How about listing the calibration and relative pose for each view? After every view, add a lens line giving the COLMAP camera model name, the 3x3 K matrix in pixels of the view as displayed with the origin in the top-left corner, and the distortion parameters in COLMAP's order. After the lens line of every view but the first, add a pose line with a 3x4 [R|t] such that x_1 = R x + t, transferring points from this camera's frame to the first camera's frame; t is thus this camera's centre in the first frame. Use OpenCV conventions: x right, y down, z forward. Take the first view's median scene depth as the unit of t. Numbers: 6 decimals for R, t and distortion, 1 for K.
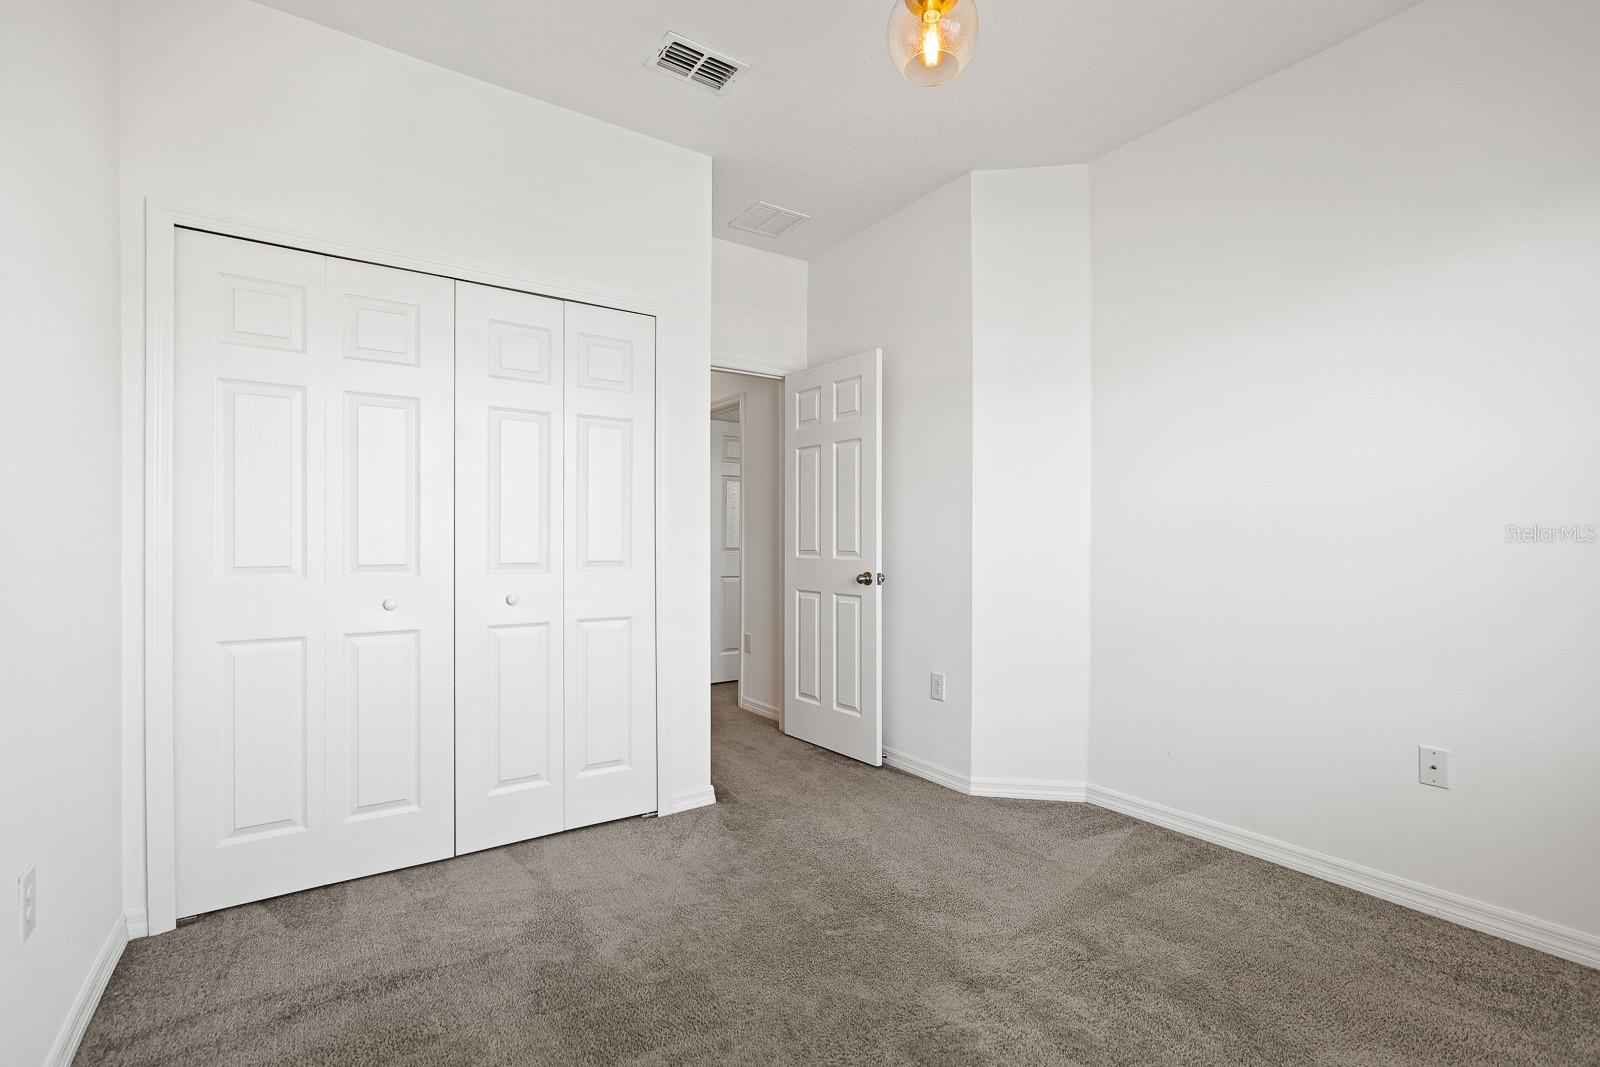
lens RADIAL K [[756.6, 0, 800.0], [0, 756.6, 533.5], [0, 0, 1]] dist [0.012339, 0.000193]
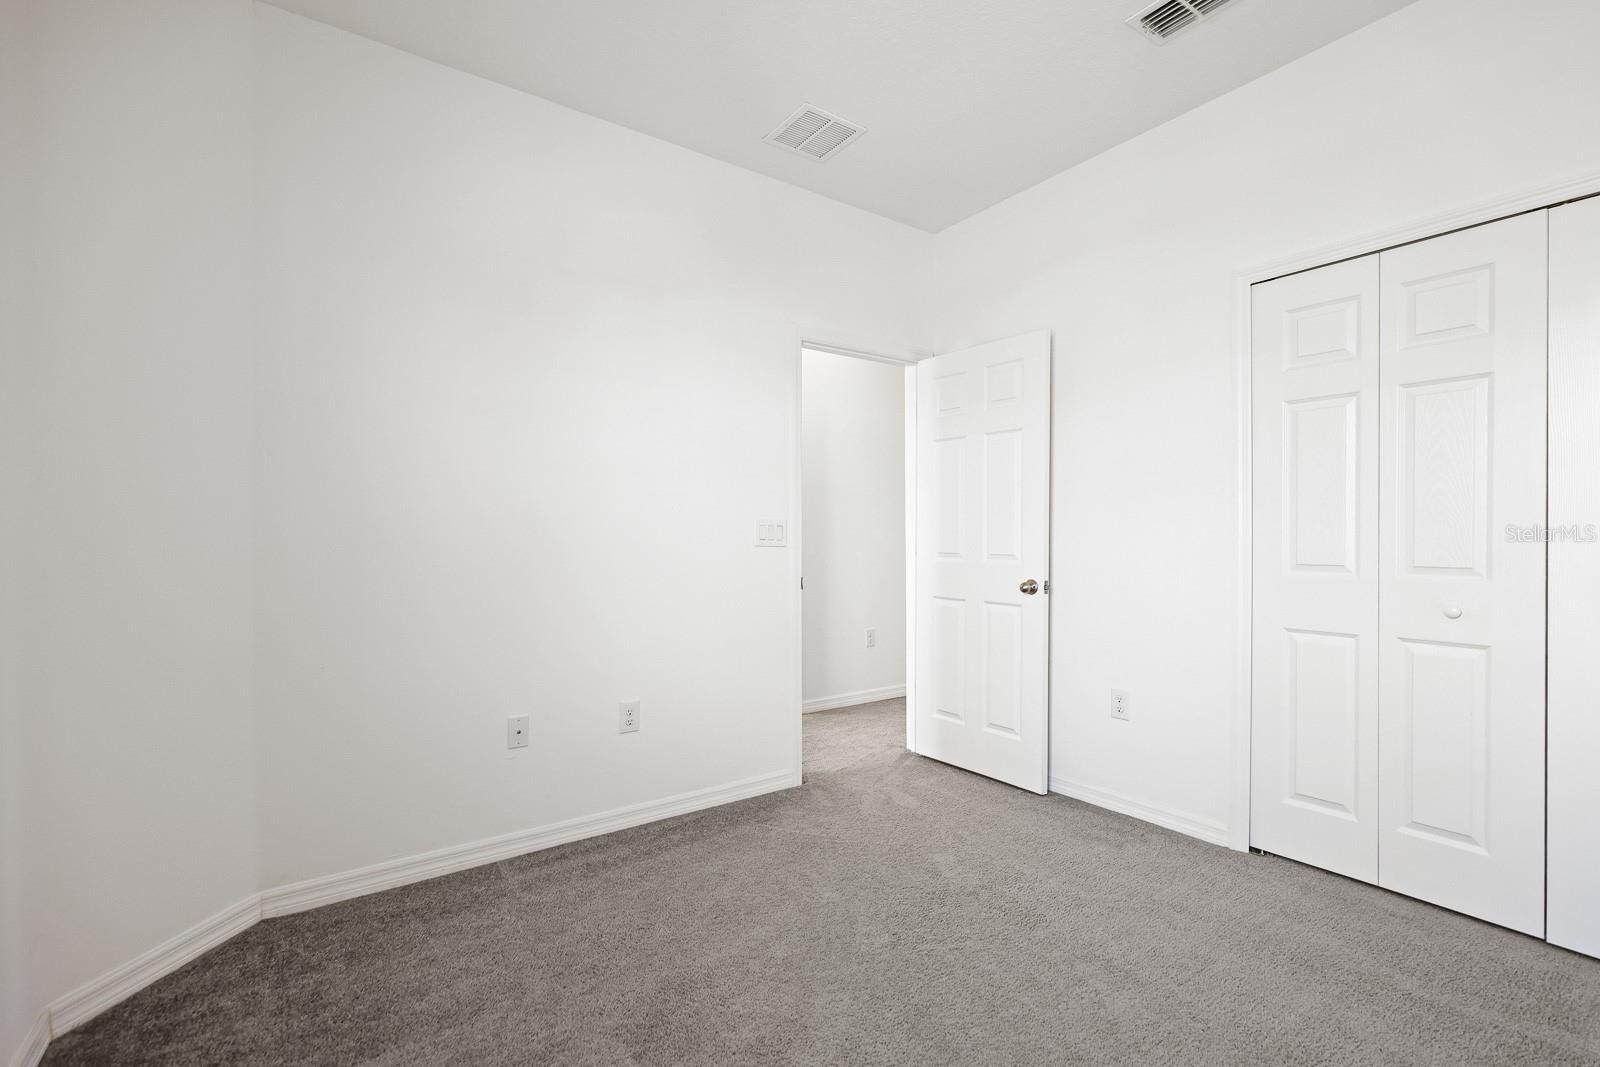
lens RADIAL K [[727.2, 0, 801.3], [0, 727.2, 543.7], [0, 0, 1]] dist [0.000662, -0.000136]
pose [[0.036302, 0.002658, -0.999337, 0.474948], [0.012965, 0.999911, 0.003131, -0.000114], [0.999257, -0.013070, 0.036264, 0.335937]]
